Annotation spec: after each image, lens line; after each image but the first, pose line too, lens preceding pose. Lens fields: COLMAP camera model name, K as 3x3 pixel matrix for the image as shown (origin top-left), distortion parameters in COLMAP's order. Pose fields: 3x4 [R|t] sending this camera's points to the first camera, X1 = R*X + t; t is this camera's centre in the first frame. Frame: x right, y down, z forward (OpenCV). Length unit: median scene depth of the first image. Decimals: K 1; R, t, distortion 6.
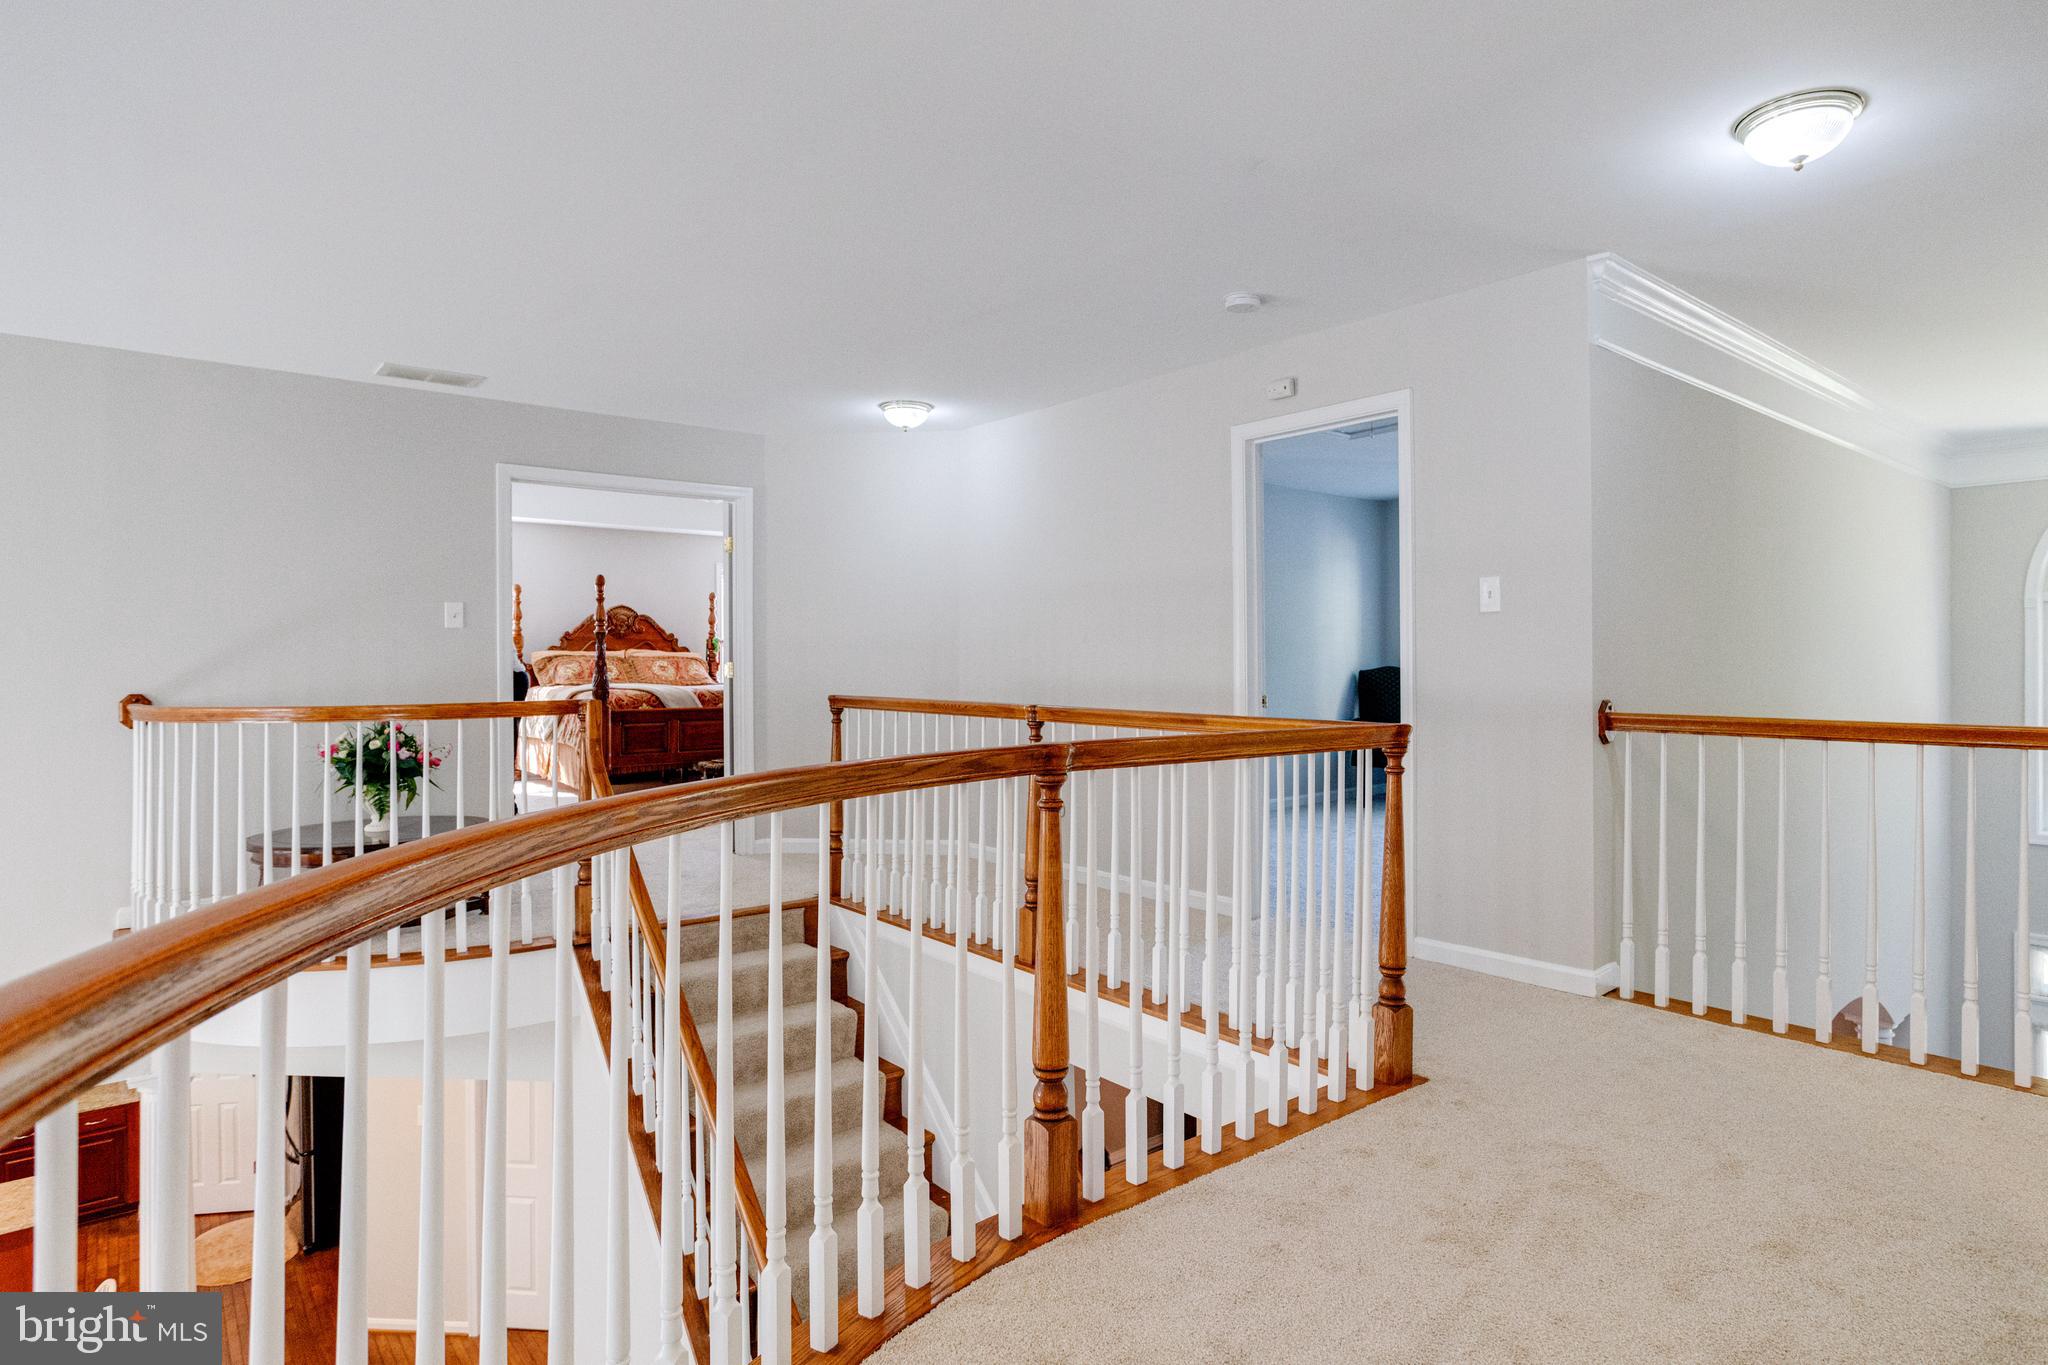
lens RADIAL K [[1035.8, 0, 1021.6], [0, 1035.8, 671.2], [0, 0, 1]] dist [-0.045304, 0.031265]
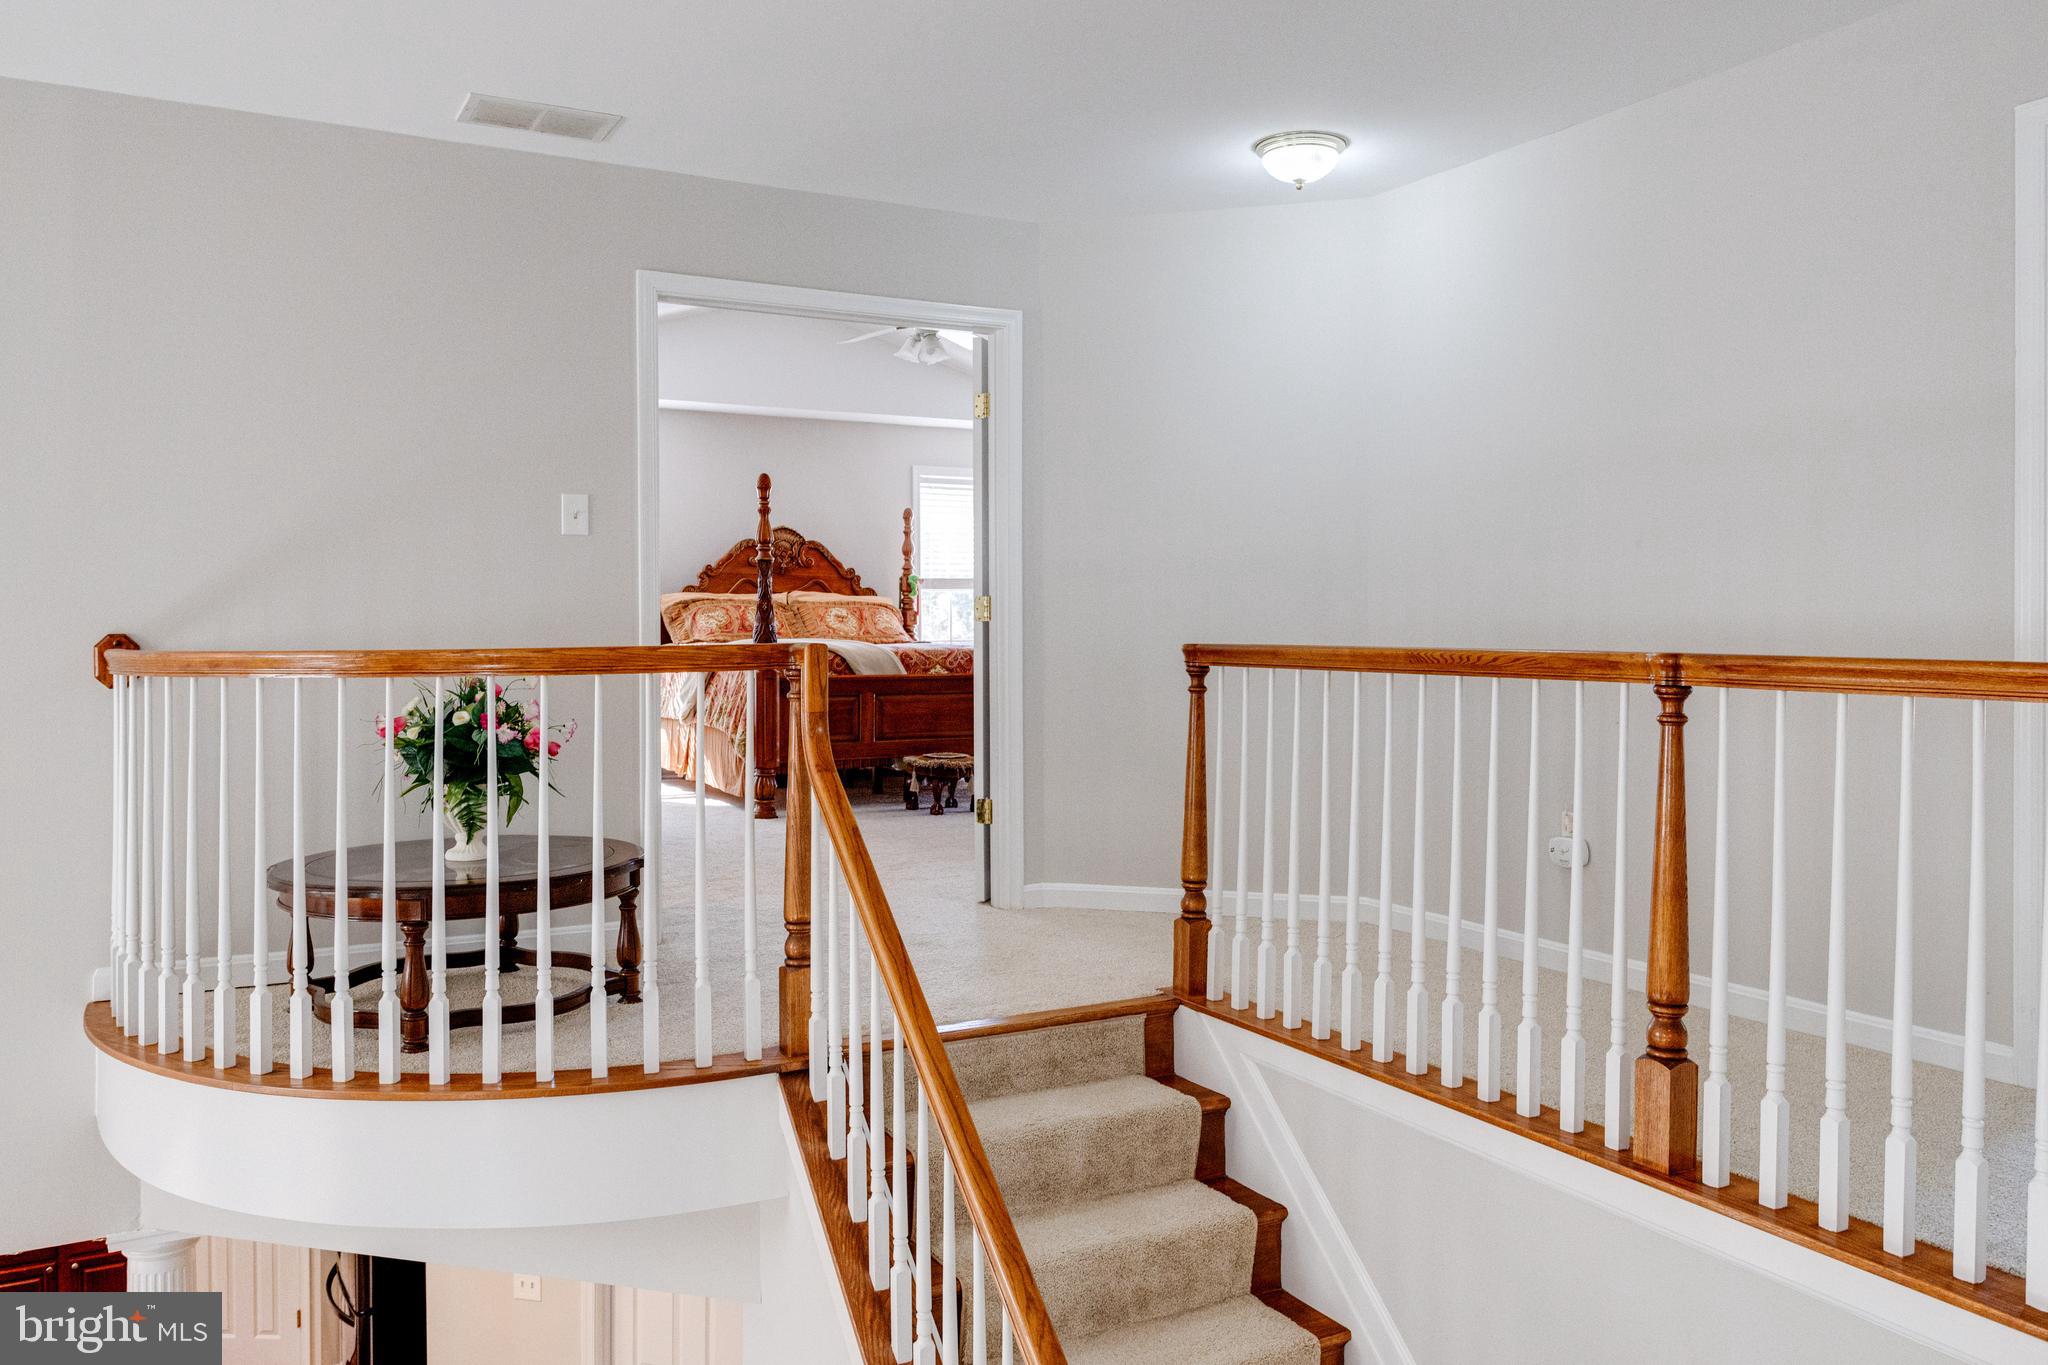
lens RADIAL K [[1408.7, 0, 973.2], [0, 1408.7, 653.2], [0, 0, 1]] dist [0.005300, 0.003389]
pose [[0.978633, 0.004042, -0.205574, -0.135192], [-0.002002, 0.999947, 0.010128, 0.020038], [0.205604, -0.009500, 0.978589, 0.202004]]
